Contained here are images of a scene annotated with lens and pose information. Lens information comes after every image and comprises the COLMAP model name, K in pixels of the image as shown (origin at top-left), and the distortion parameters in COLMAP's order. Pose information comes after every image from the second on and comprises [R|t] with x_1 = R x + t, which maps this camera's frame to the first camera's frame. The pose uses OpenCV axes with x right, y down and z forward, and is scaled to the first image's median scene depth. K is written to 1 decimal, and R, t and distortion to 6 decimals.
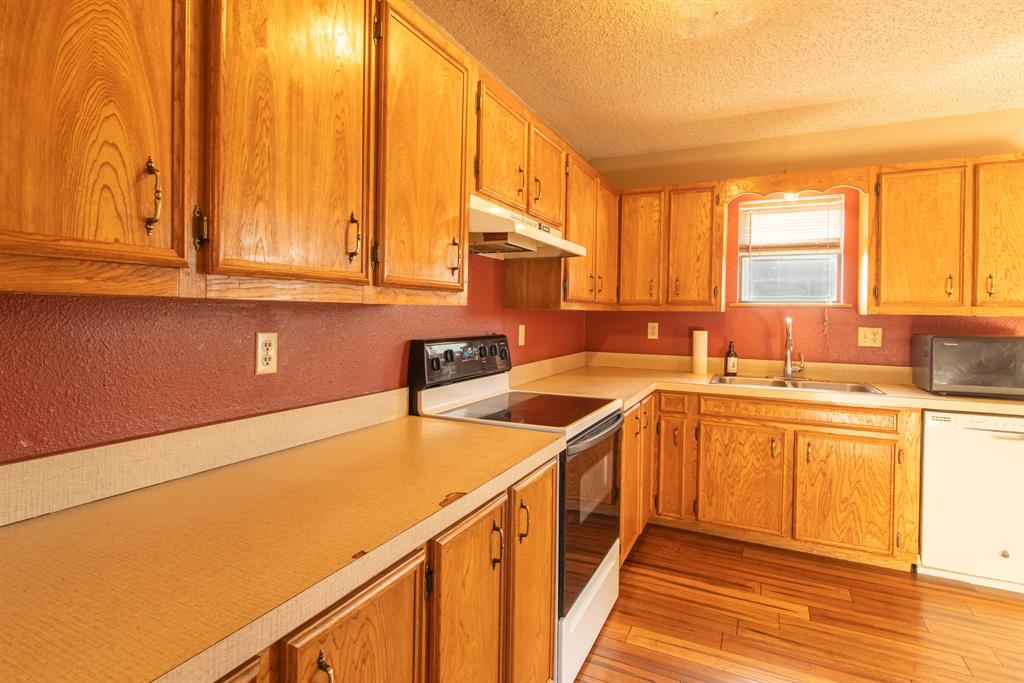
lens RADIAL K [[440.6, 0, 514.7], [0, 440.6, 336.4], [0, 0, 1]] dist [0.003954, -0.000323]
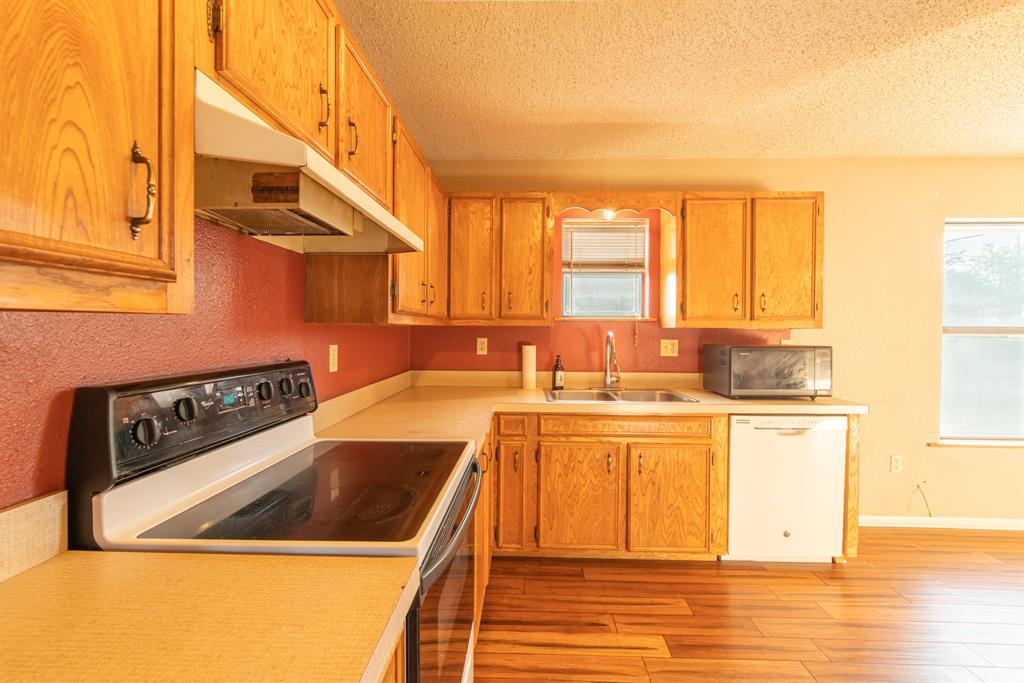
lens RADIAL K [[440.6, 0, 514.7], [0, 440.6, 336.4], [0, 0, 1]] dist [0.003954, -0.000323]
pose [[0.920095, -0.014132, 0.391440, 0.006683], [0.027446, 0.999219, -0.028439, -0.009411], [-0.390732, 0.036910, 0.919764, 0.168421]]
